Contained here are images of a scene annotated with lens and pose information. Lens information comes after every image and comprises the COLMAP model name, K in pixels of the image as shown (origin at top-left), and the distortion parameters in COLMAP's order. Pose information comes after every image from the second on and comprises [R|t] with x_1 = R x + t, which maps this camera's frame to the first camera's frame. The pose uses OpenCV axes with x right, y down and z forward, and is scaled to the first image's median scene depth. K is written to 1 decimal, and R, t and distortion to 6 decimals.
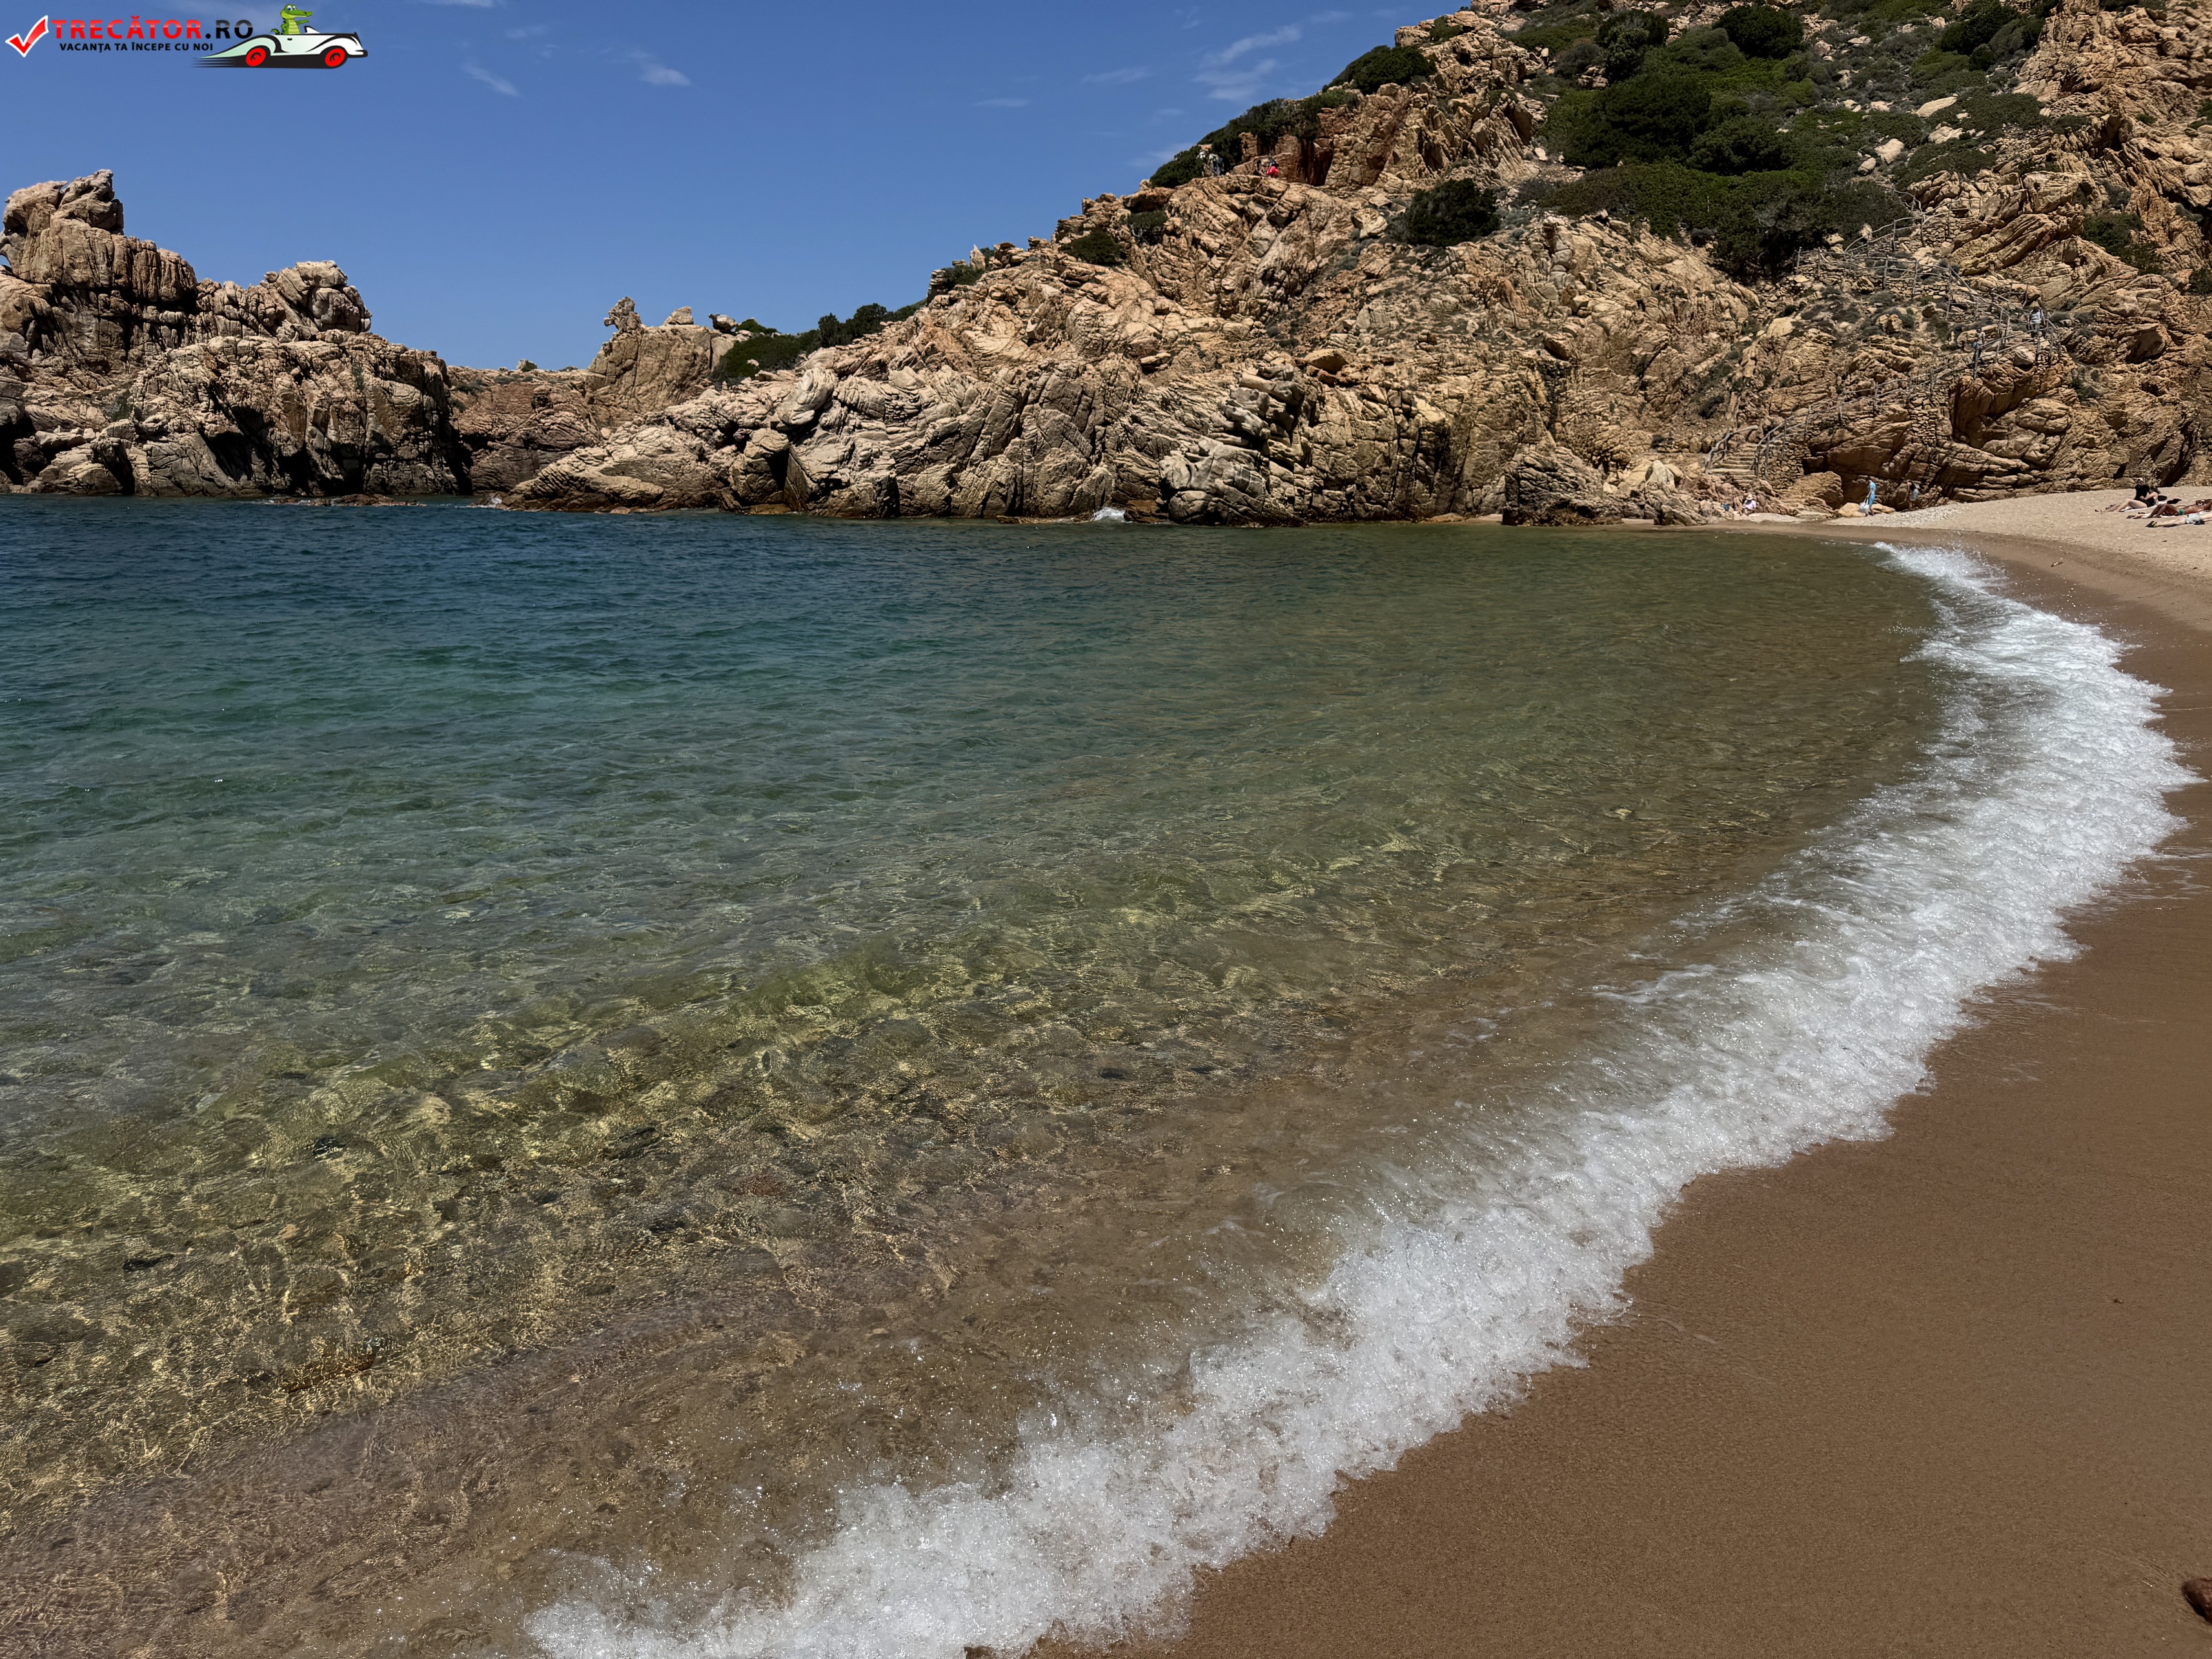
lens RADIAL K [[1543.1, 0, 1117.0], [0, 1543.1, 848.6], [0, 0, 1]] dist [0.037059, -0.058506]
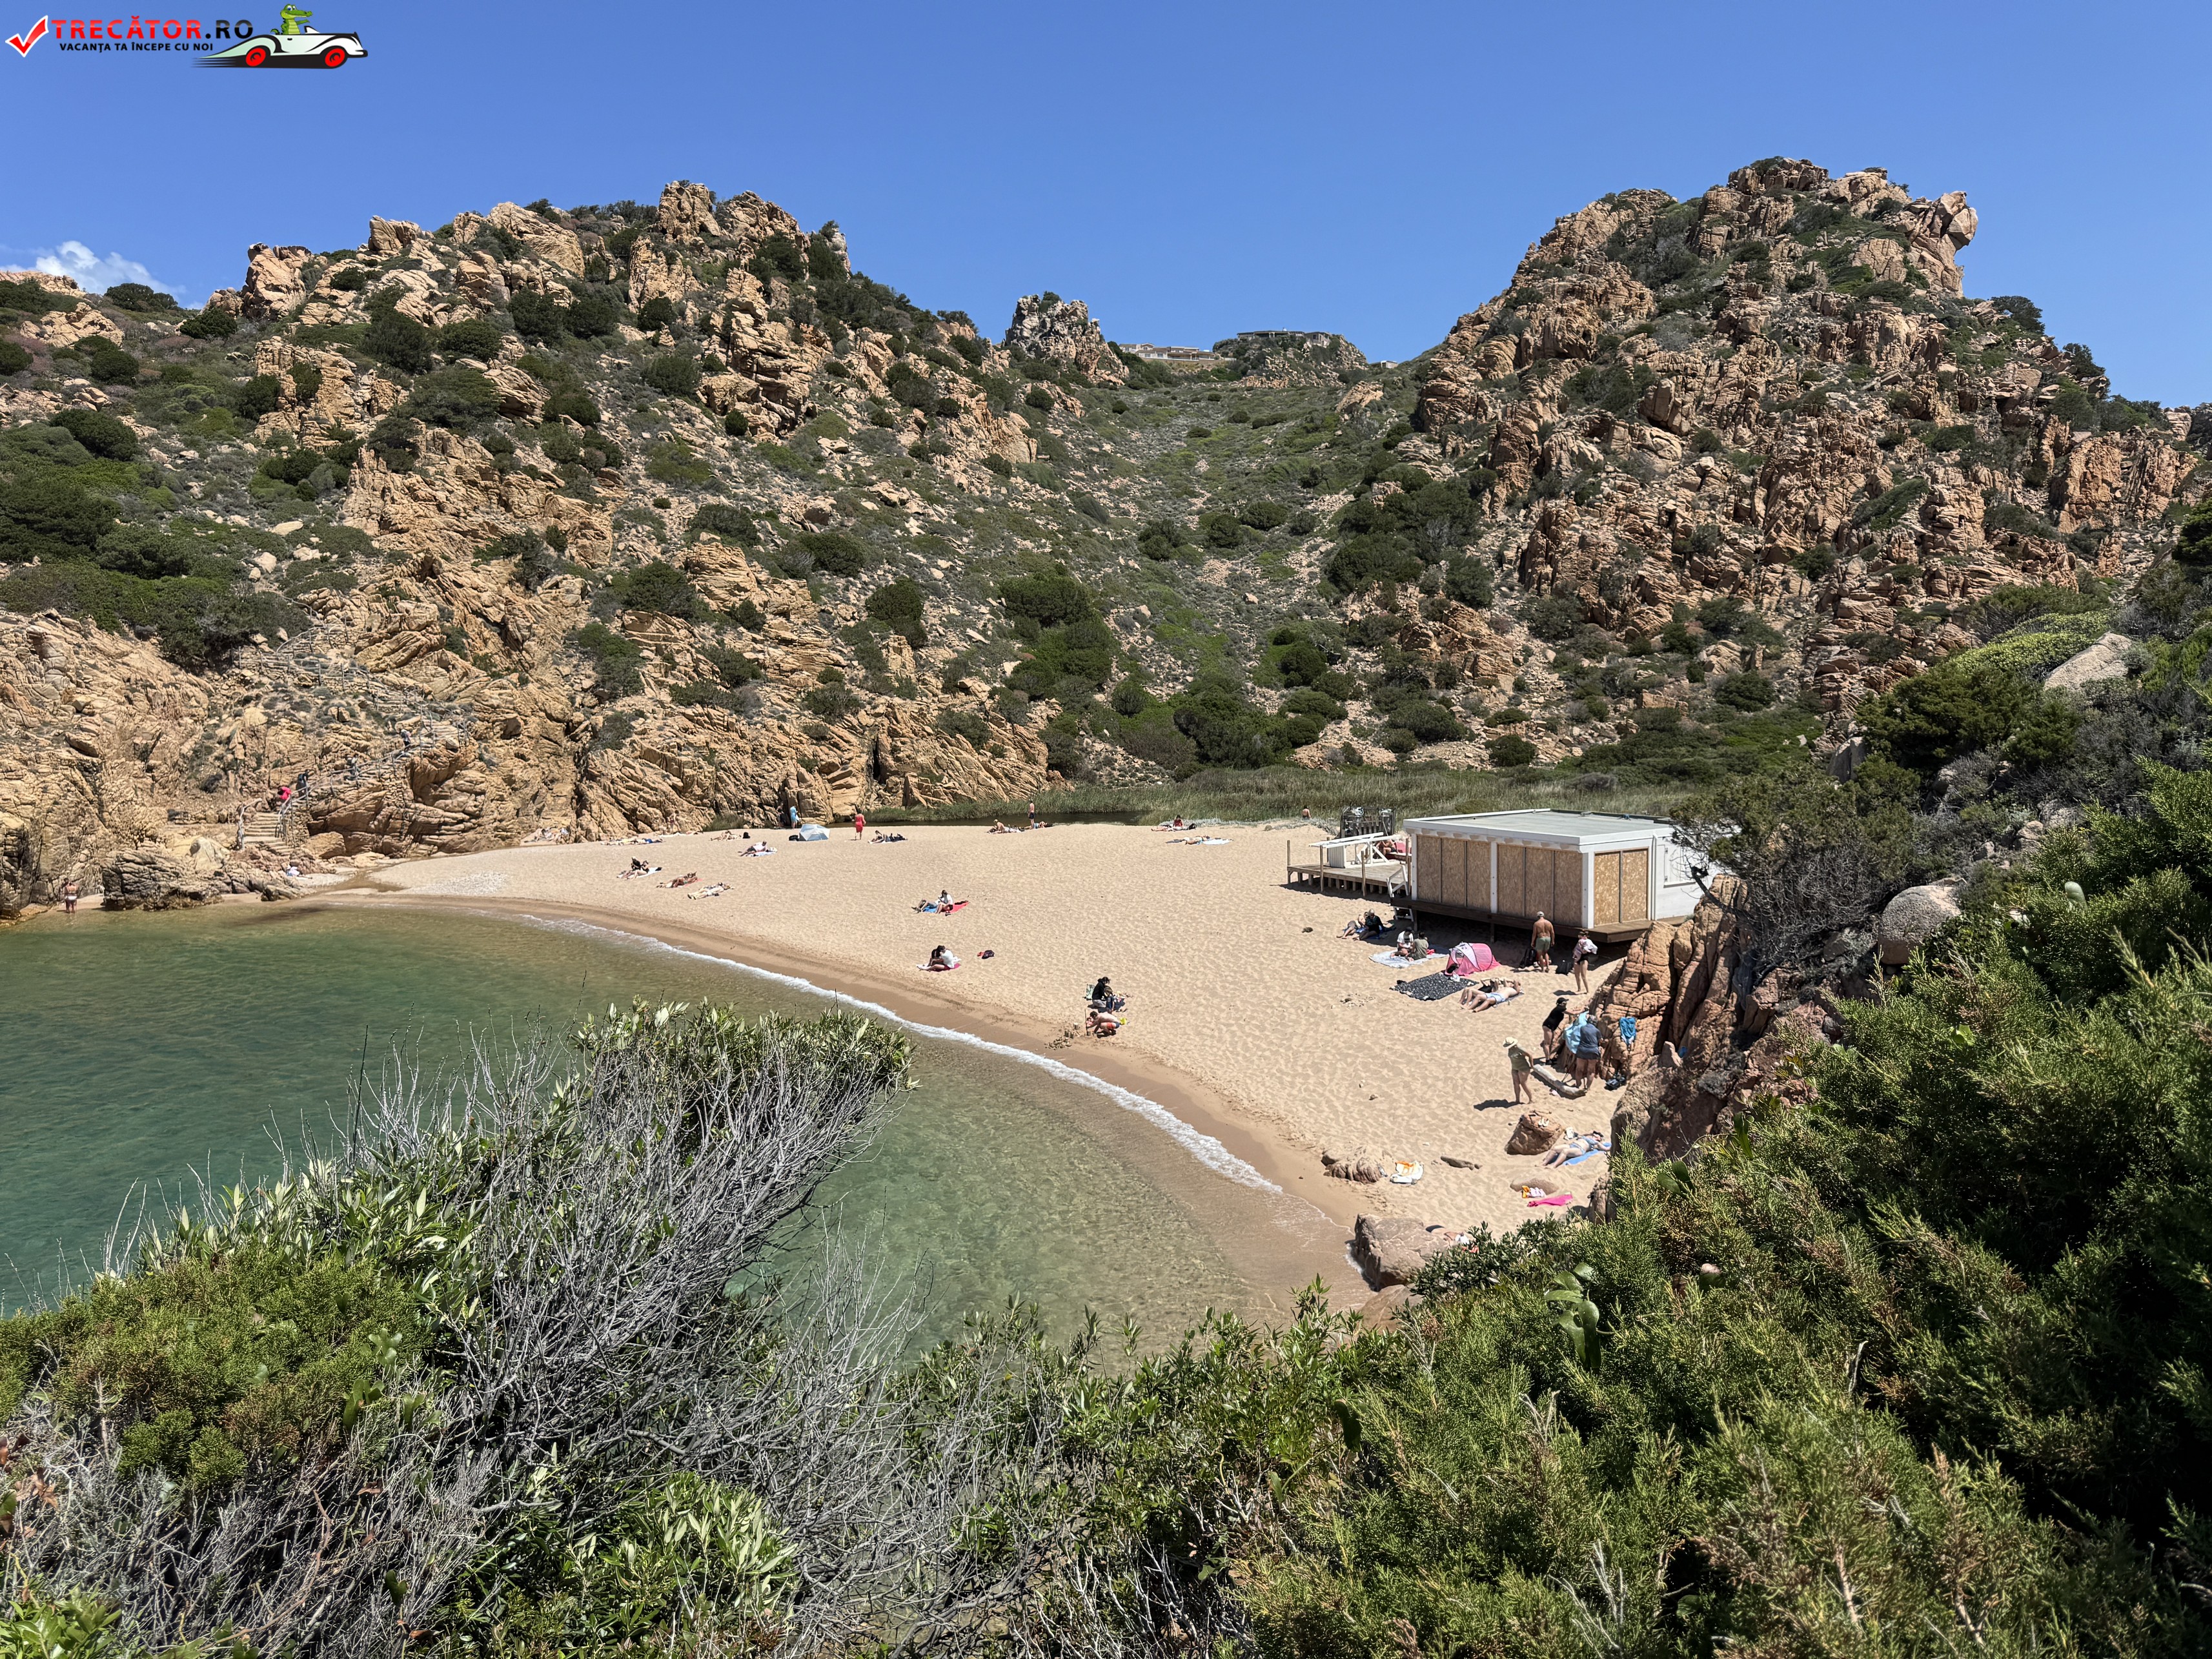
lens RADIAL K [[1543.1, 0, 1101.5], [0, 1543.1, 853.3], [0, 0, 1]] dist [0.037059, -0.058506]
pose [[0.454531, -0.112759, 0.883565, -0.351615], [0.223599, 0.974636, 0.009356, -0.084017], [-0.862209, 0.193311, 0.468215, -0.137474]]
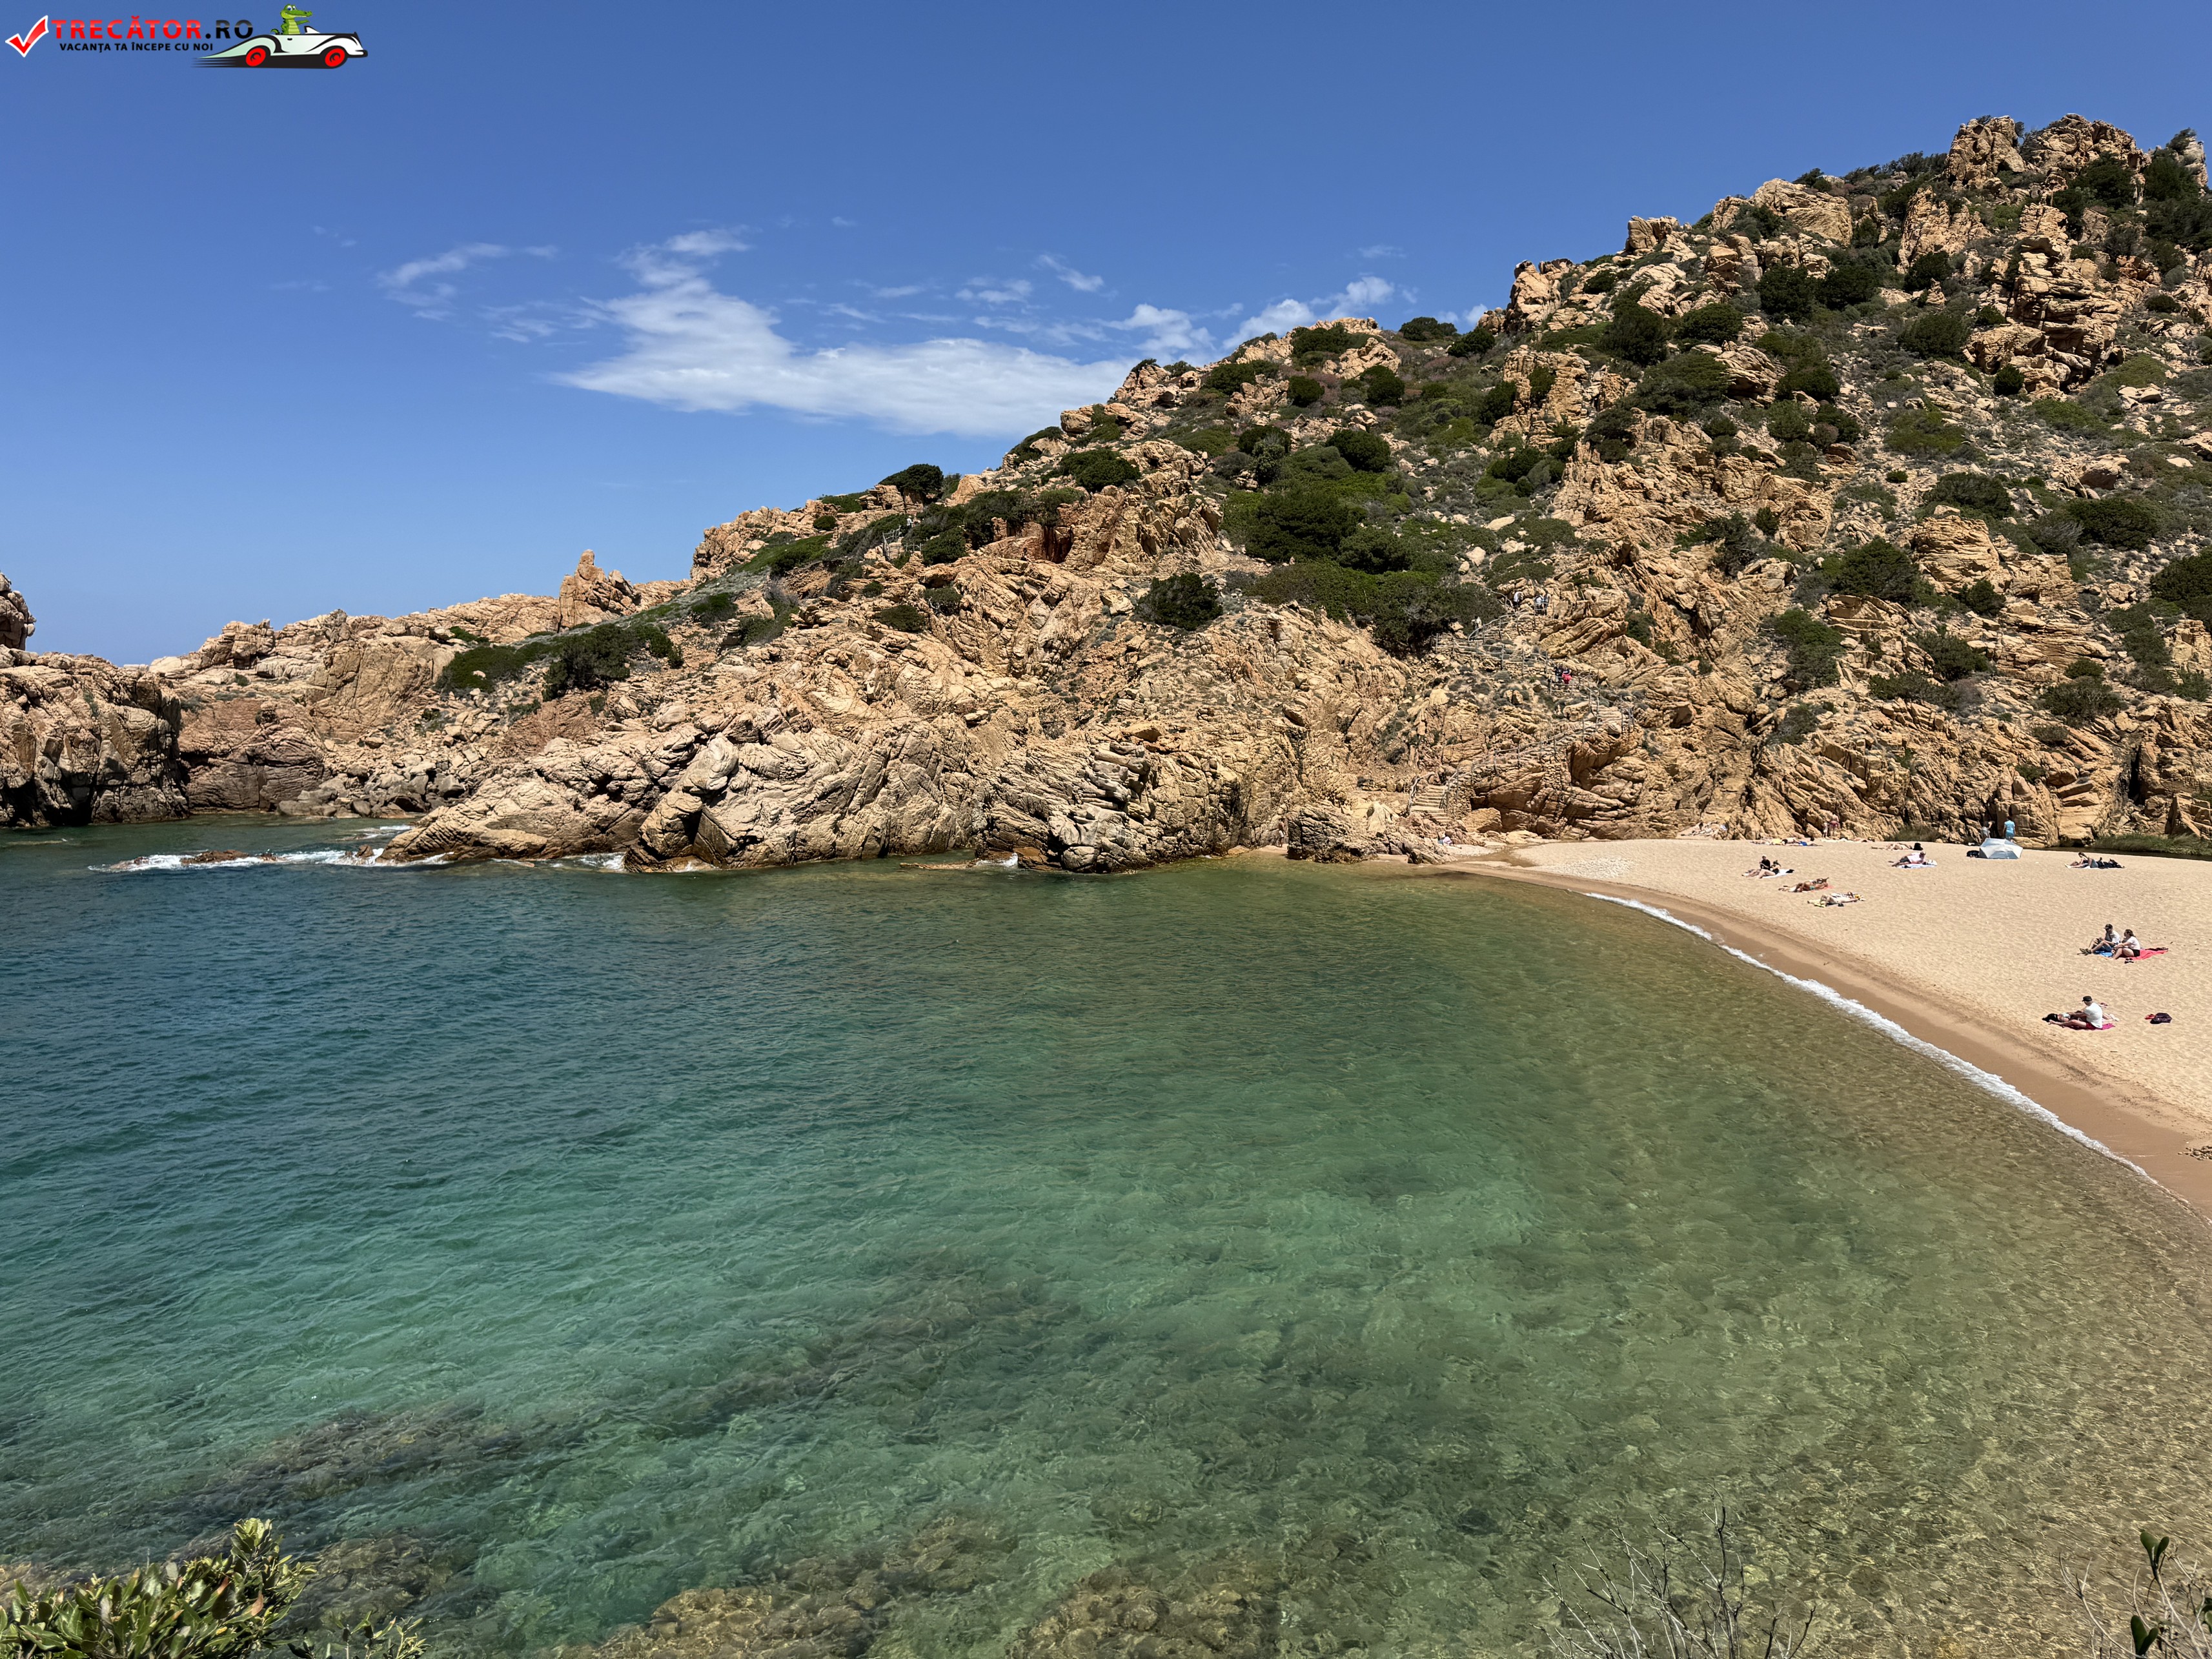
lens RADIAL K [[1543.1, 0, 1112.5], [0, 1543.1, 863.6], [0, 0, 1]] dist [0.037059, -0.058506]
pose [[0.945677, -0.034471, 0.323275, -0.259232], [0.074069, 0.991057, -0.110997, -0.062124], [-0.316557, 0.128912, 0.939773, -0.138473]]
